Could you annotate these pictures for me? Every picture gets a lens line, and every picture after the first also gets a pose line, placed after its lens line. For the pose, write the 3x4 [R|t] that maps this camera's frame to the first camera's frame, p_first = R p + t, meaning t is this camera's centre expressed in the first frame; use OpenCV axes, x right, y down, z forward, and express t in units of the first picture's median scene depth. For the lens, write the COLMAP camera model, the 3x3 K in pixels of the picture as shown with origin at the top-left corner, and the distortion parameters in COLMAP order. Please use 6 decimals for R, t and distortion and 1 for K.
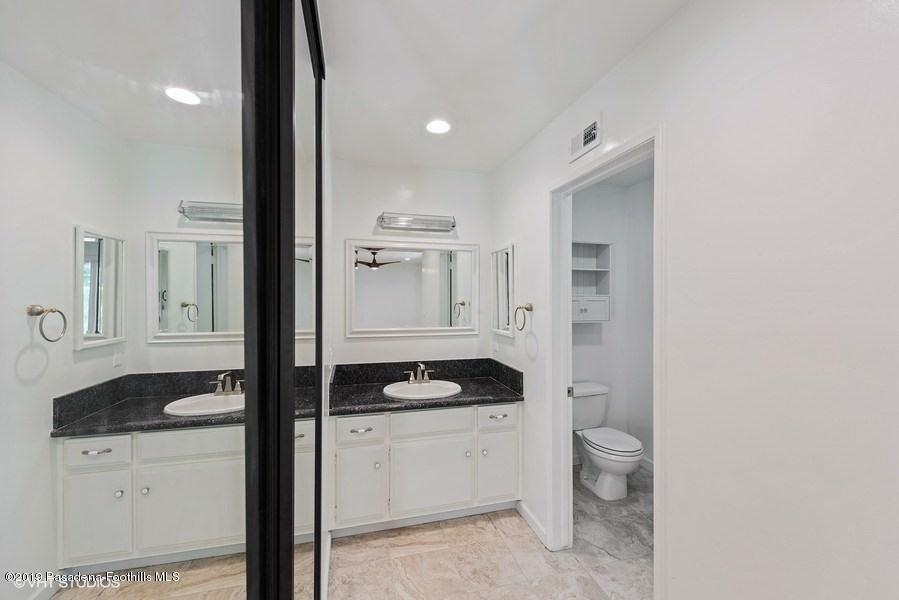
lens RADIAL K [[363.5, 0, 447.8], [0, 363.5, 305.3], [0, 0, 1]] dist [0.001165, -0.000505]
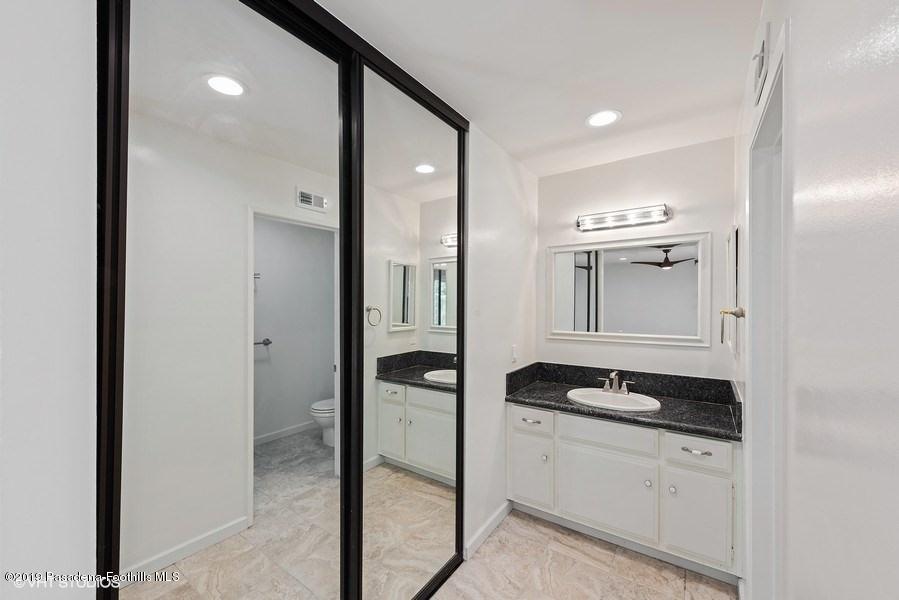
lens RADIAL K [[363.5, 0, 447.8], [0, 363.5, 305.3], [0, 0, 1]] dist [0.001165, -0.000505]
pose [[0.641707, 0.005011, -0.766934, 0.415519], [-0.012479, 0.999915, -0.003908, -0.001999], [0.766848, 0.012078, 0.641715, 0.079678]]
